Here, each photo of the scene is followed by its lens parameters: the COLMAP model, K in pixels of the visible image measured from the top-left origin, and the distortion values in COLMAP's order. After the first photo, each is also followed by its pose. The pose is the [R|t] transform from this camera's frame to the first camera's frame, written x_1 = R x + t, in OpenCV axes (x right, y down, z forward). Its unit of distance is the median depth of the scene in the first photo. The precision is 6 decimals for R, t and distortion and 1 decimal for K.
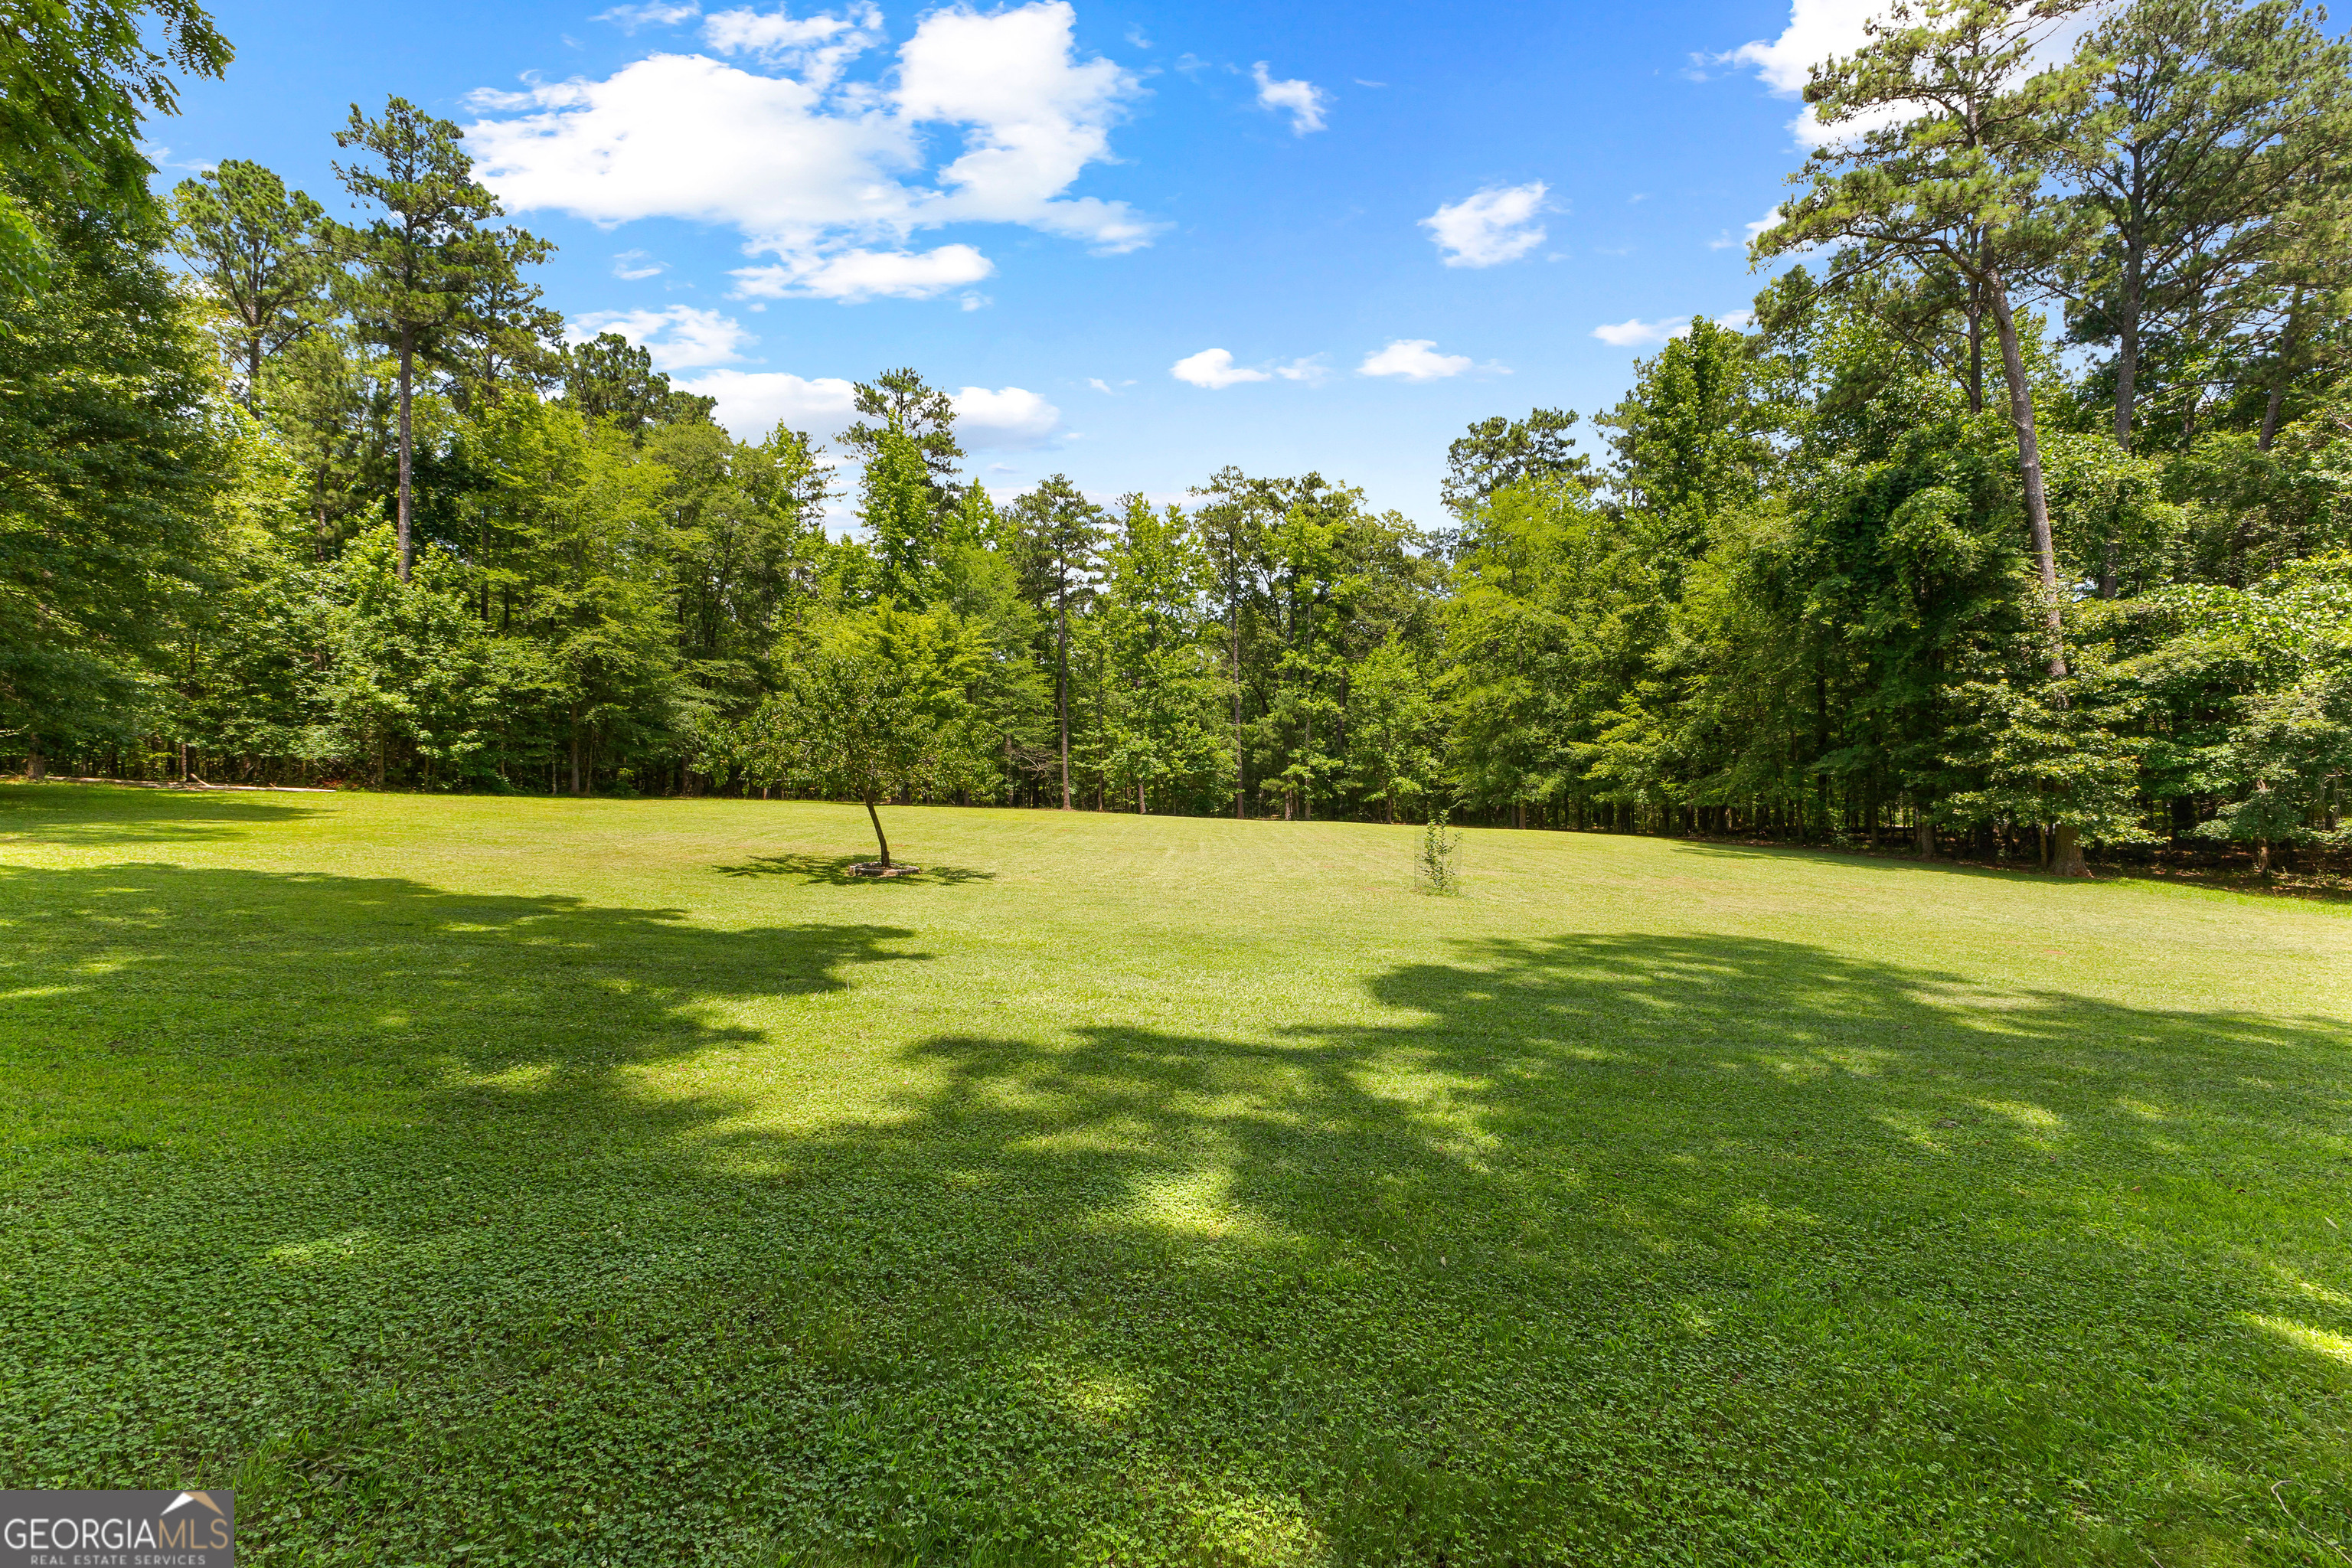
lens RADIAL K [[1021.3, 0, 1186.7], [0, 1021.3, 781.9], [0, 0, 1]] dist [0.008201, -0.000028]
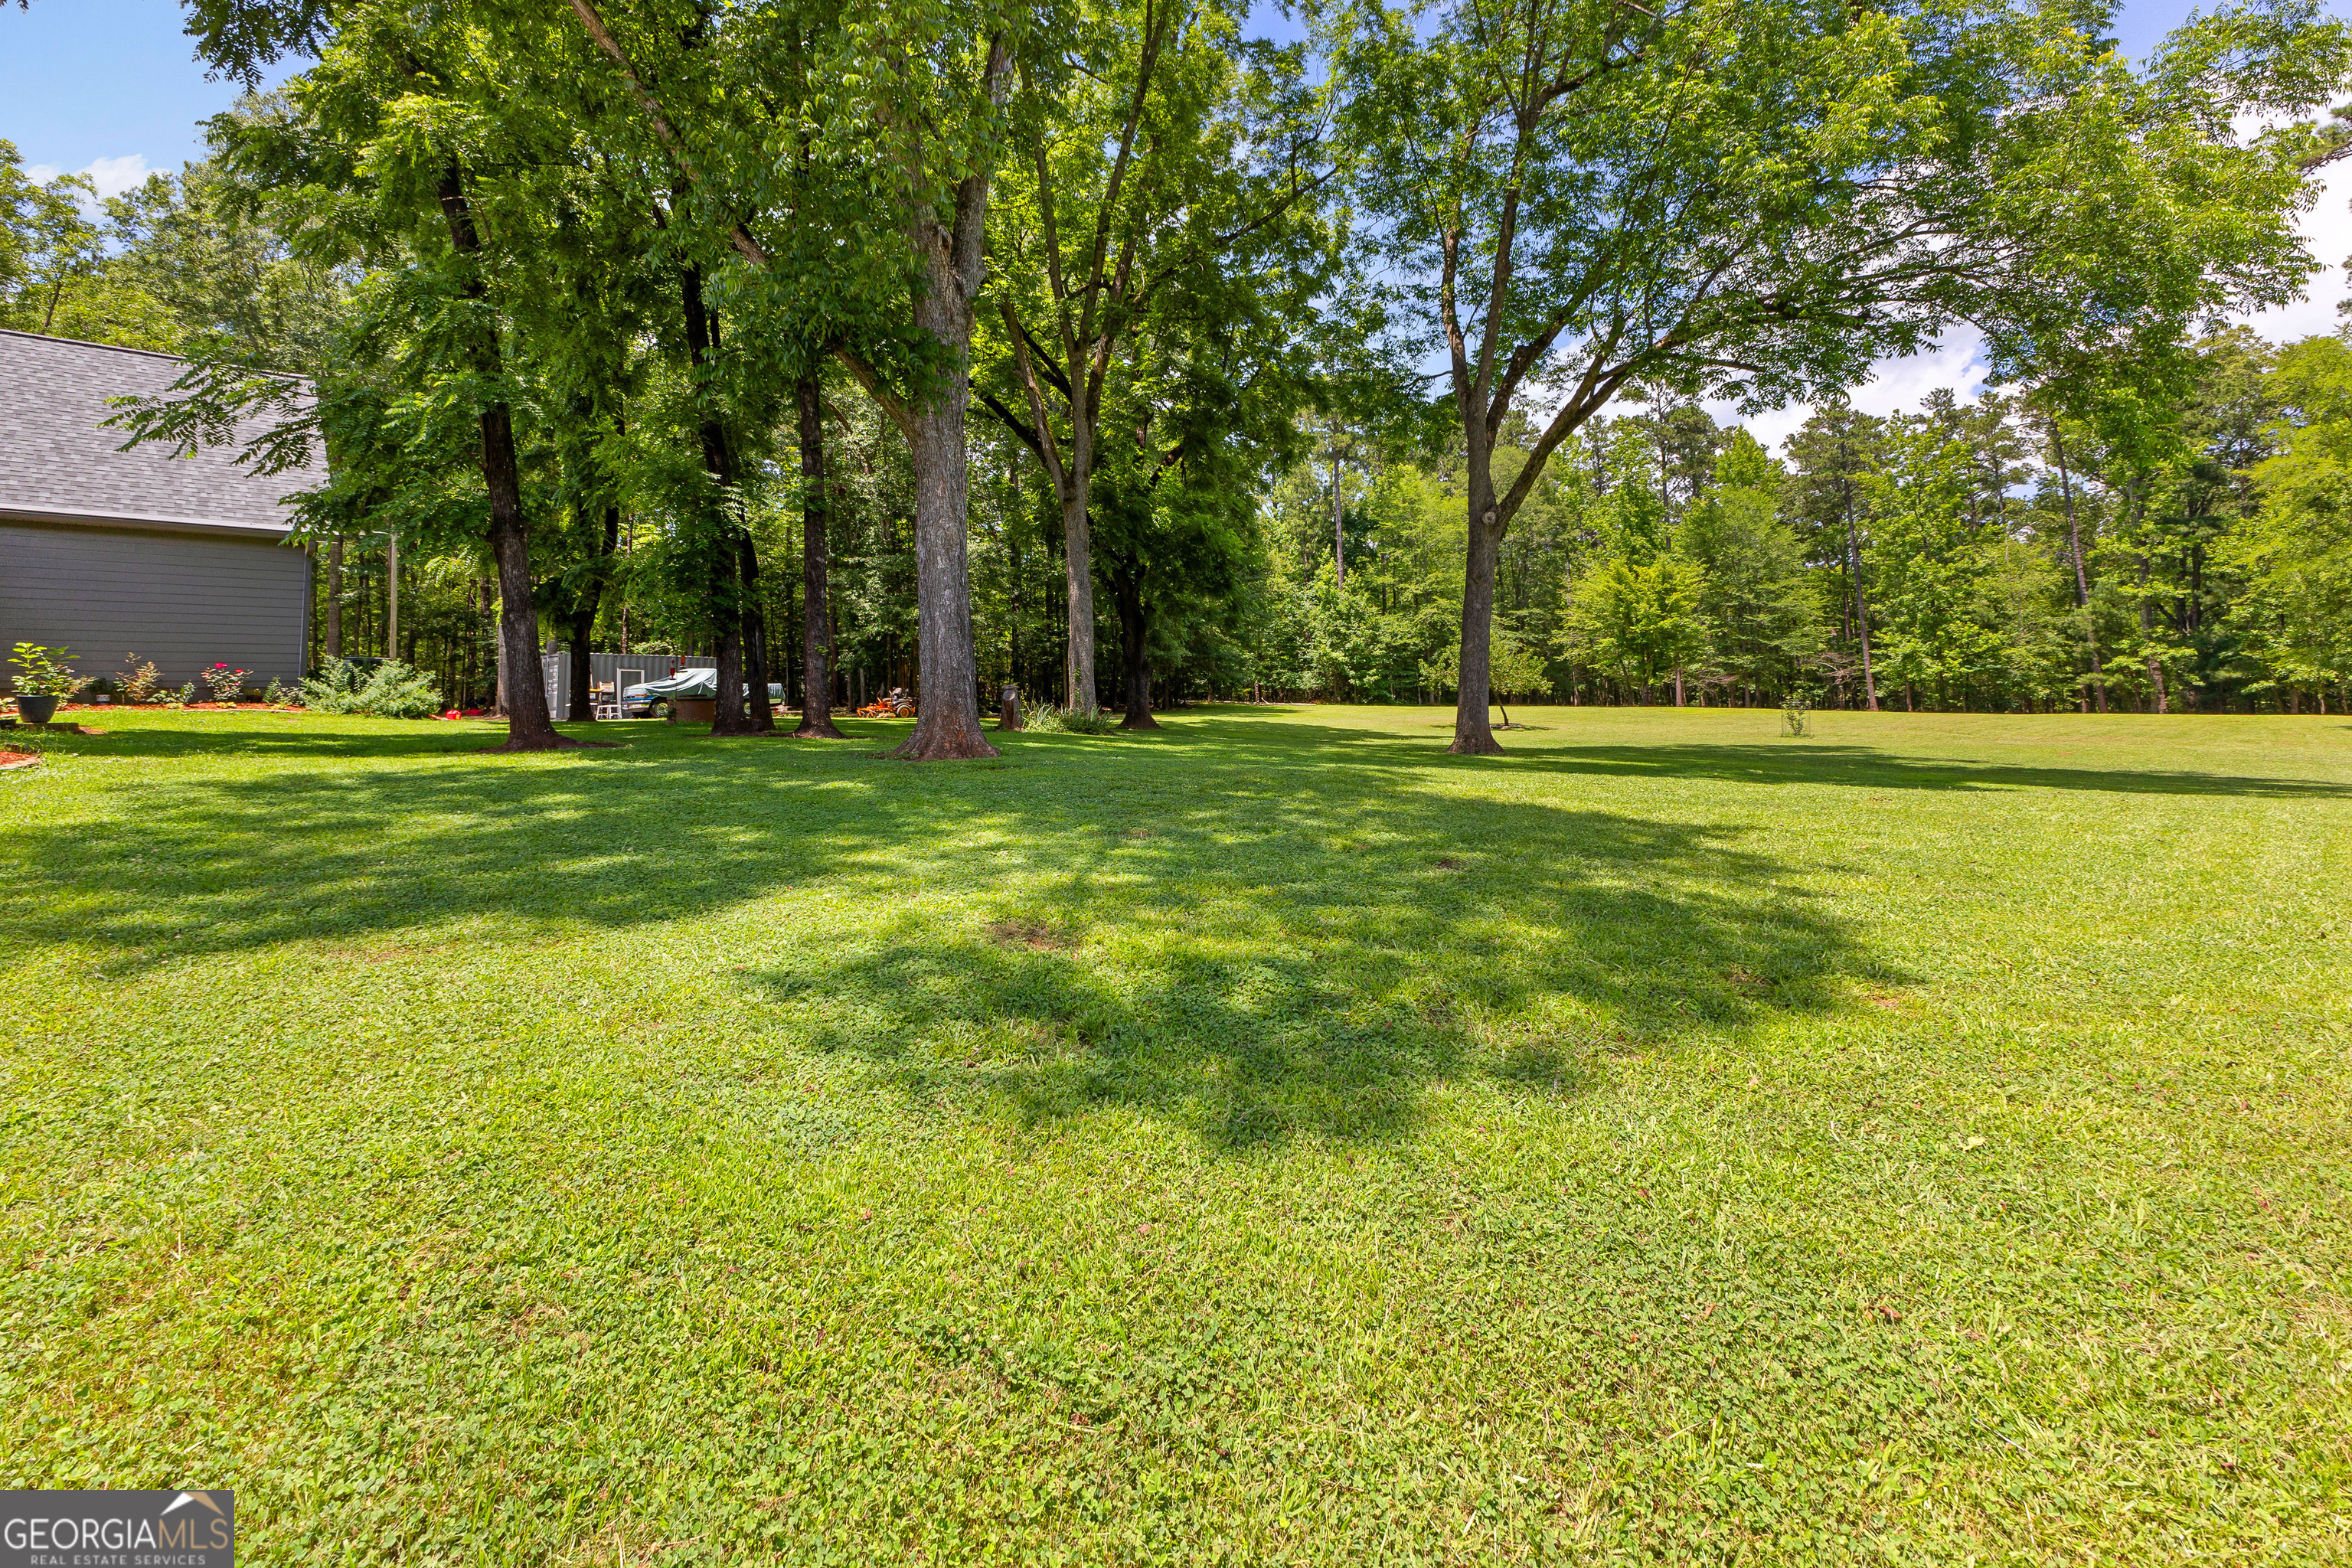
lens RADIAL K [[1021.3, 0, 1186.7], [0, 1021.3, 781.9], [0, 0, 1]] dist [0.008201, -0.000028]
pose [[0.662592, 0.038746, -0.747977, 0.416245], [0.032278, 0.996256, 0.080201, -0.009779], [0.748284, -0.077283, 0.658861, -0.415733]]
